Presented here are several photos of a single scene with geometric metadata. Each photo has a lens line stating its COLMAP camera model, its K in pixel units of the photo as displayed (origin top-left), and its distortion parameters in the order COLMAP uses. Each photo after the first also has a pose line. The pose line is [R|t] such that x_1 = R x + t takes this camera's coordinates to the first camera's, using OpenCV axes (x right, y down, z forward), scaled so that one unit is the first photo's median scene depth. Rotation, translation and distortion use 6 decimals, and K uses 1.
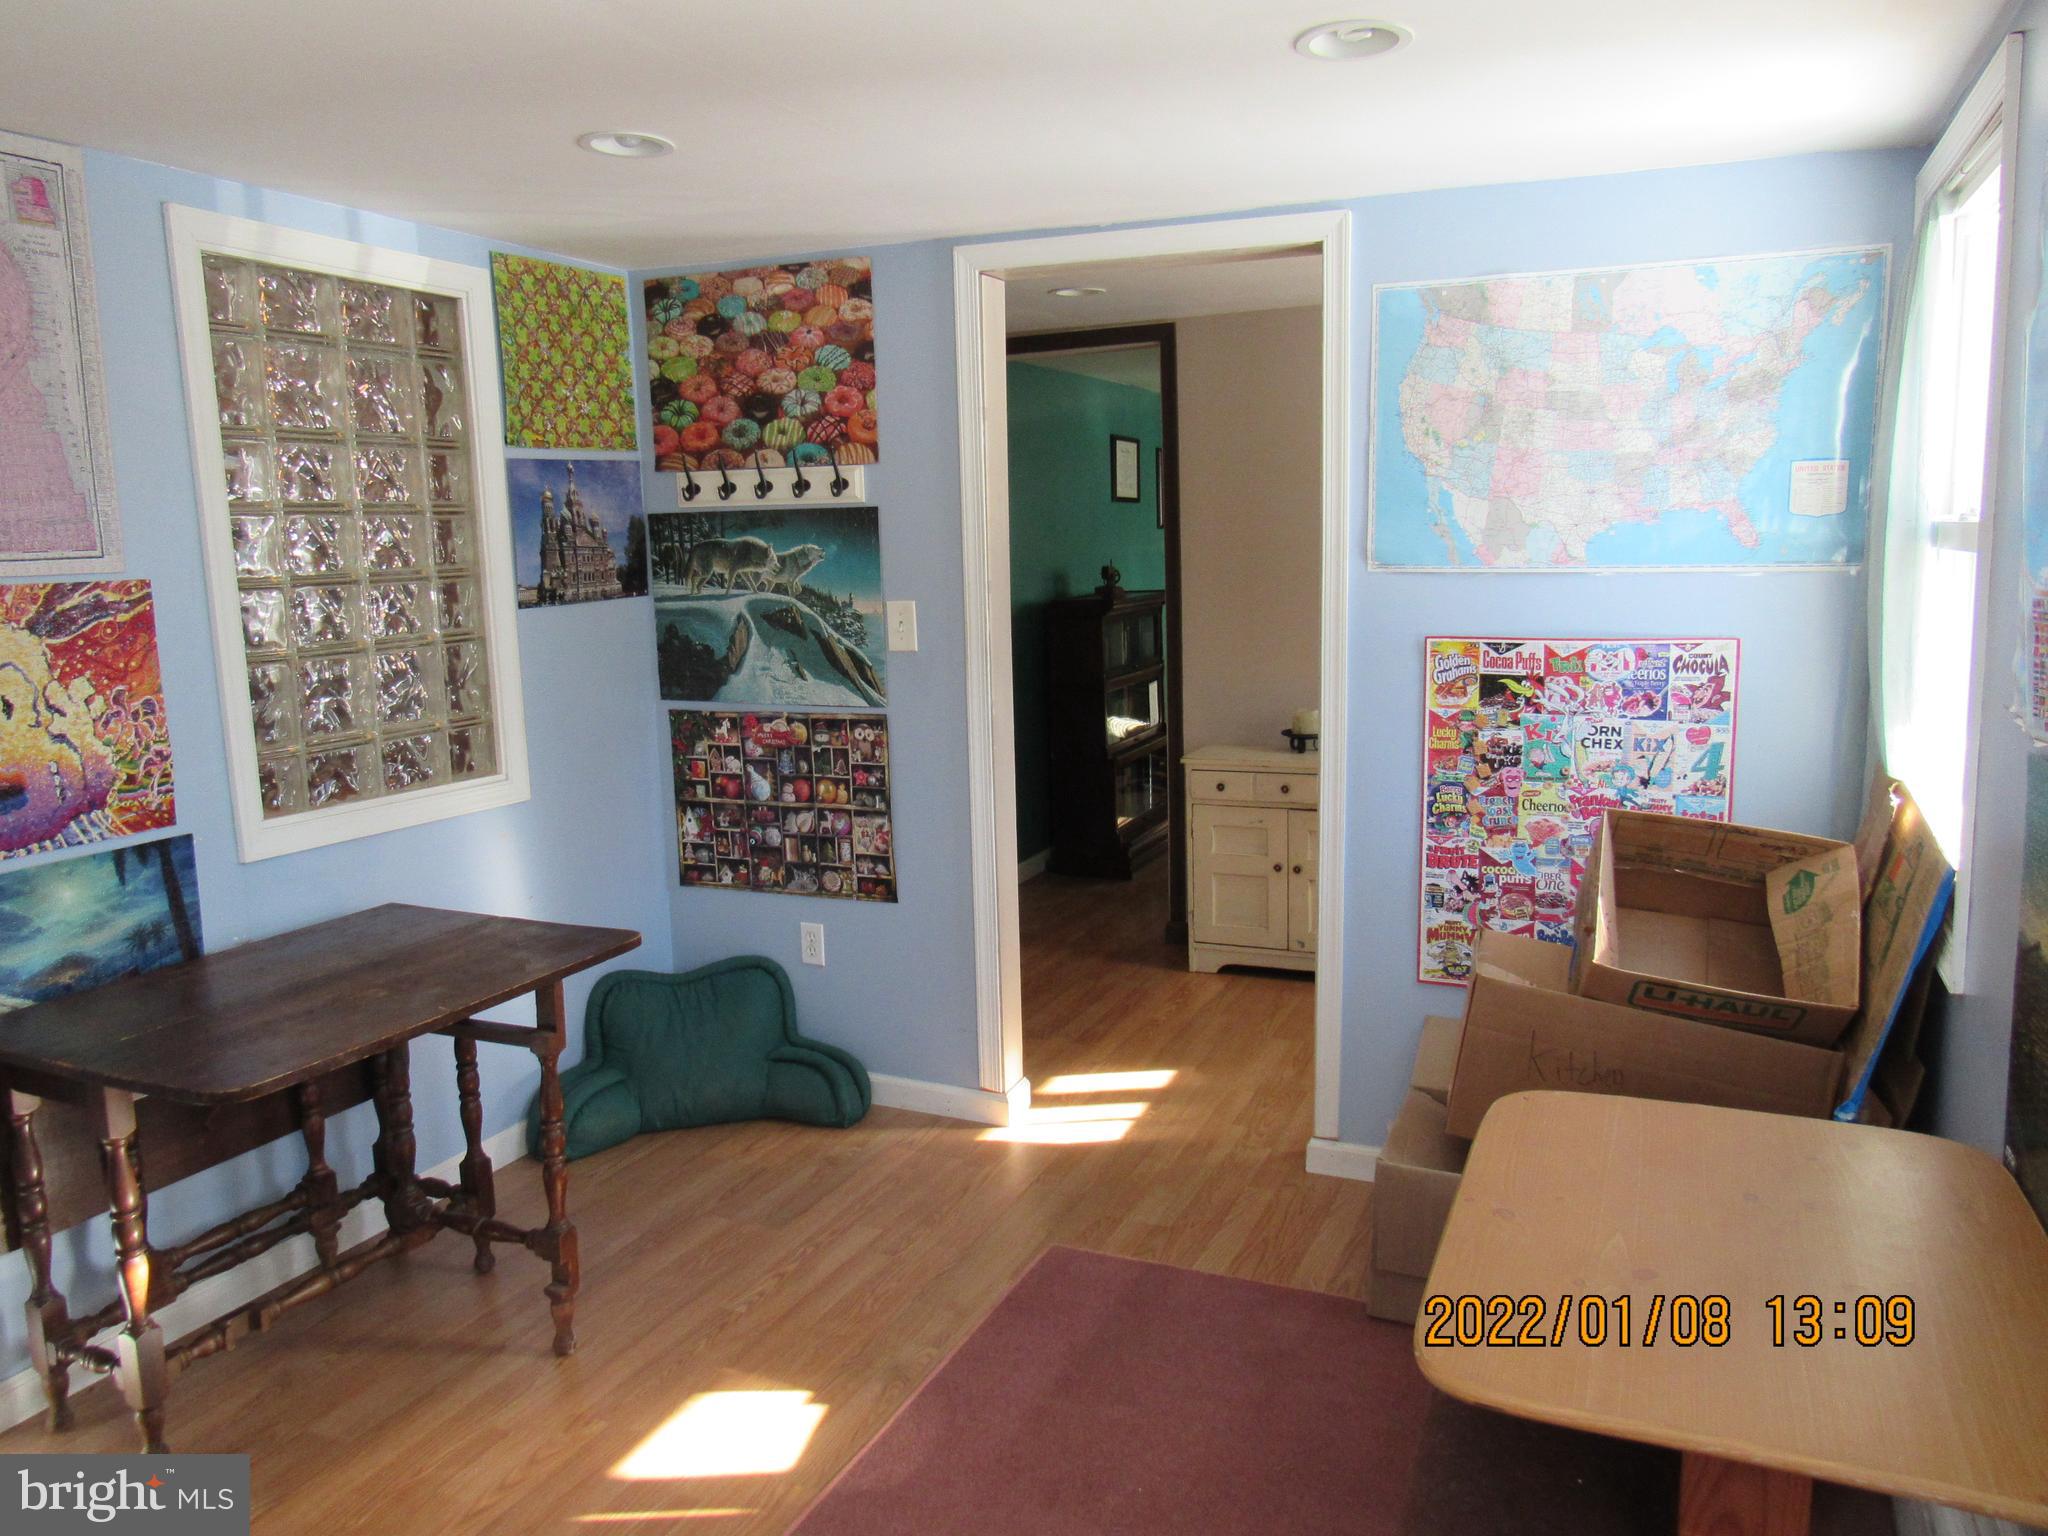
lens RADIAL K [[1538.1, 0, 1023.4], [0, 1538.1, 766.4], [0, 0, 1]] dist [0.005310, 0.002973]
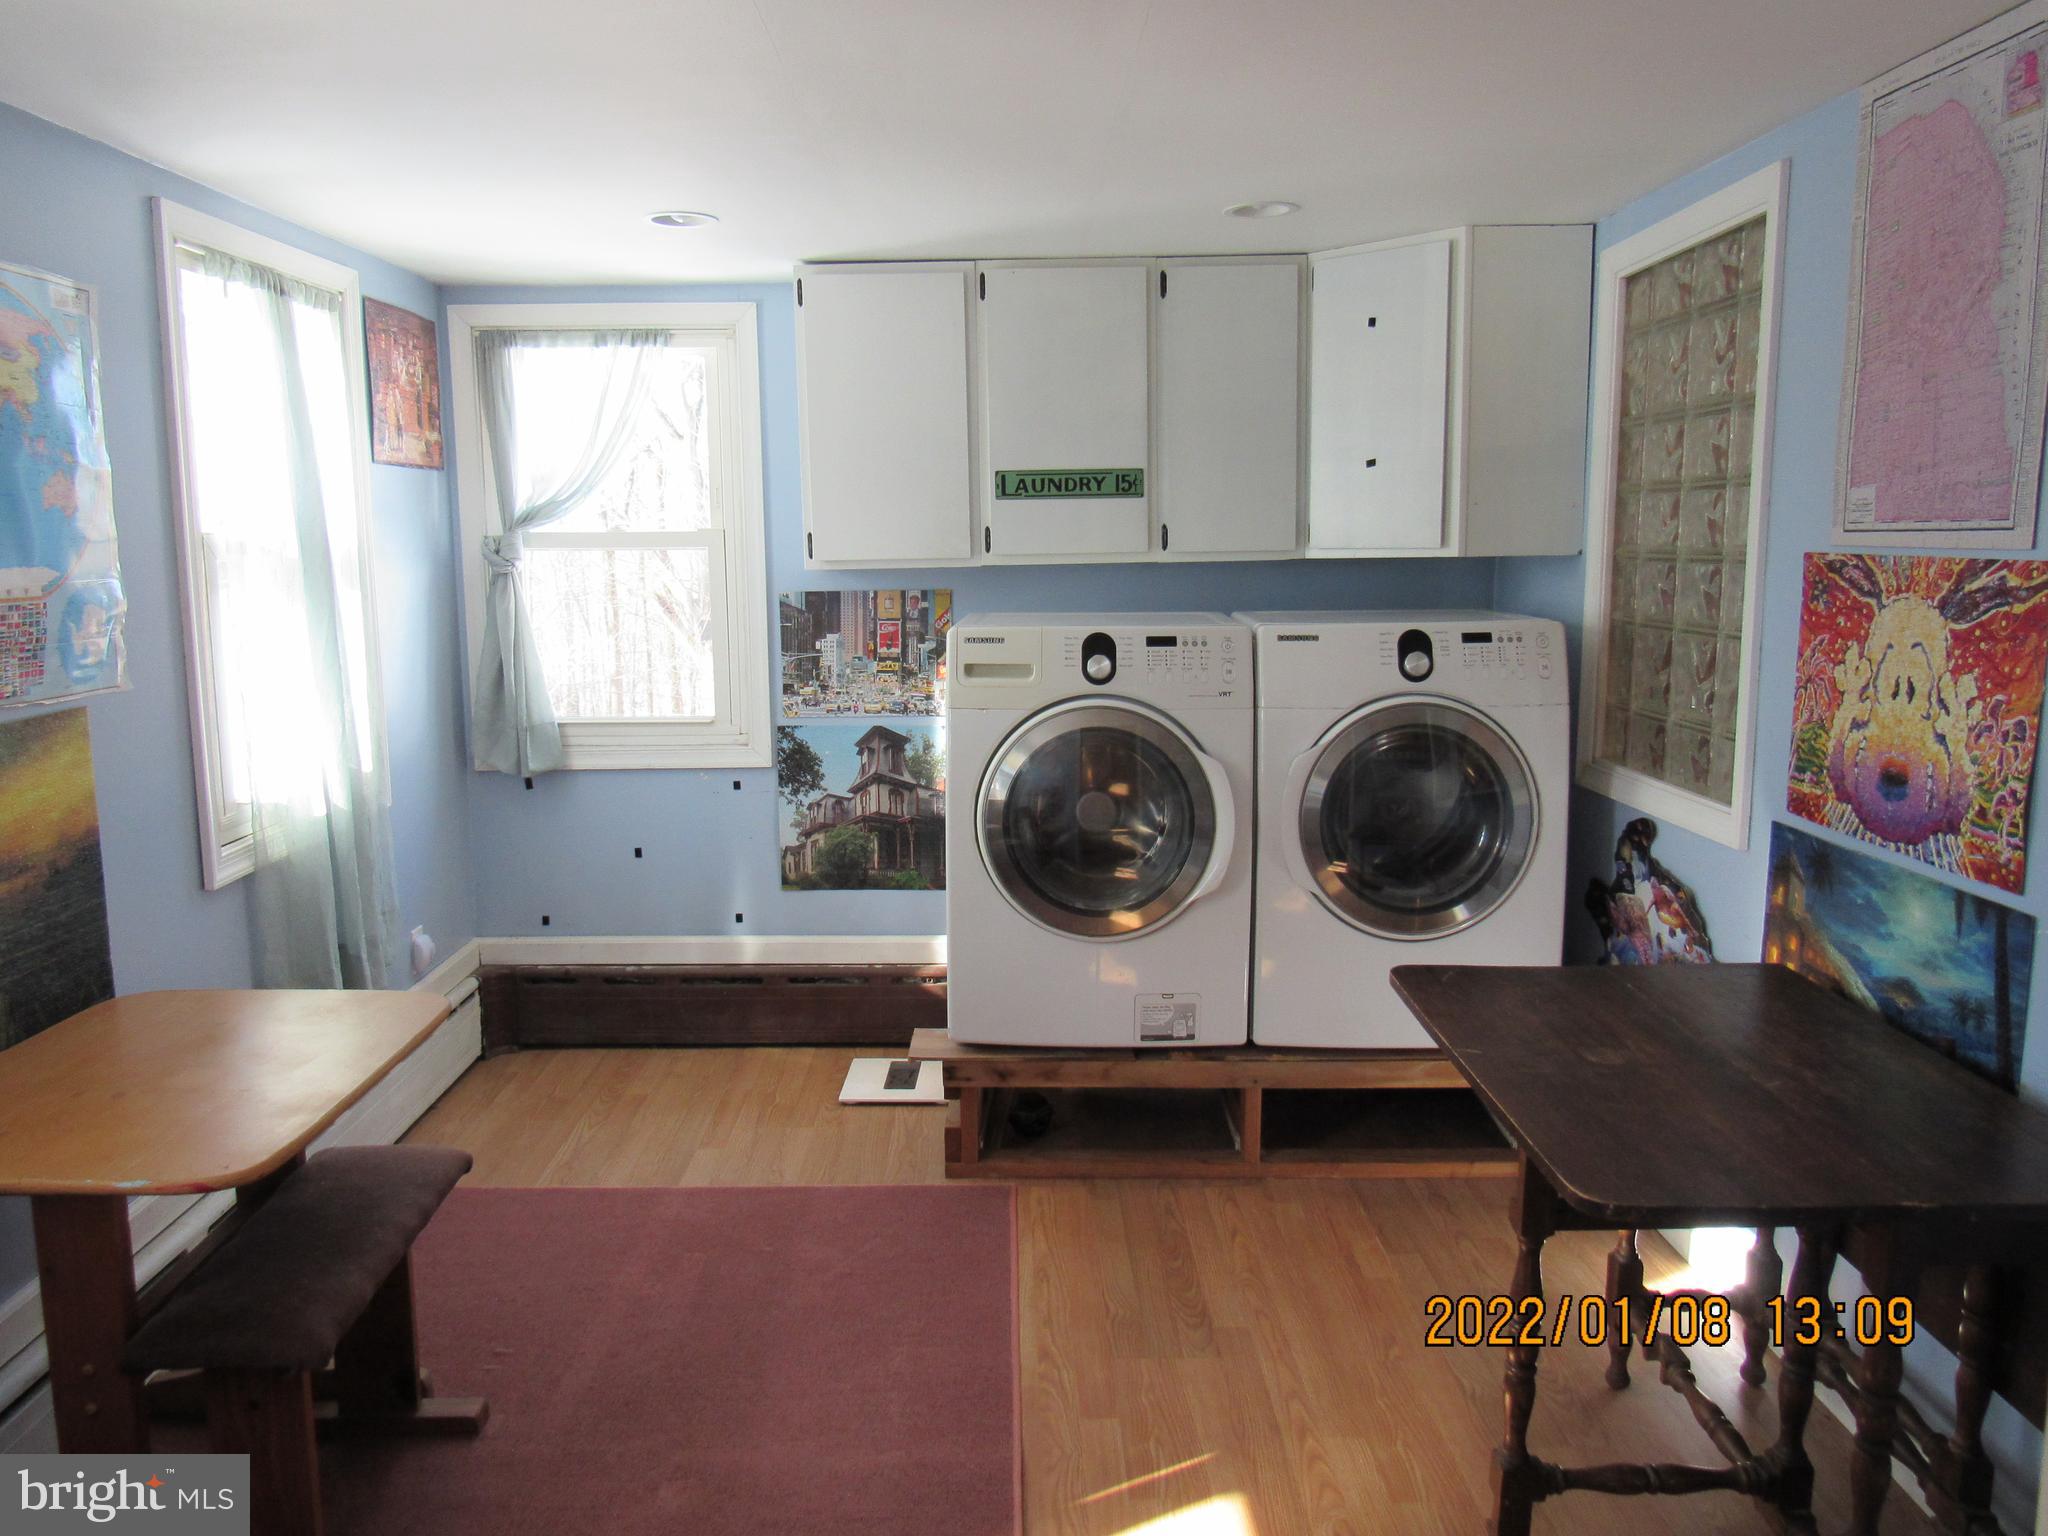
lens RADIAL K [[1538.1, 0, 1019.2], [0, 1538.1, 768.7], [0, 0, 1]] dist [0.005310, 0.002973]
pose [[-0.910006, 0.097106, -0.403063, 0.185313], [-0.030308, 0.954002, 0.298266, -0.237585], [0.413486, 0.283639, -0.865204, 1.502602]]
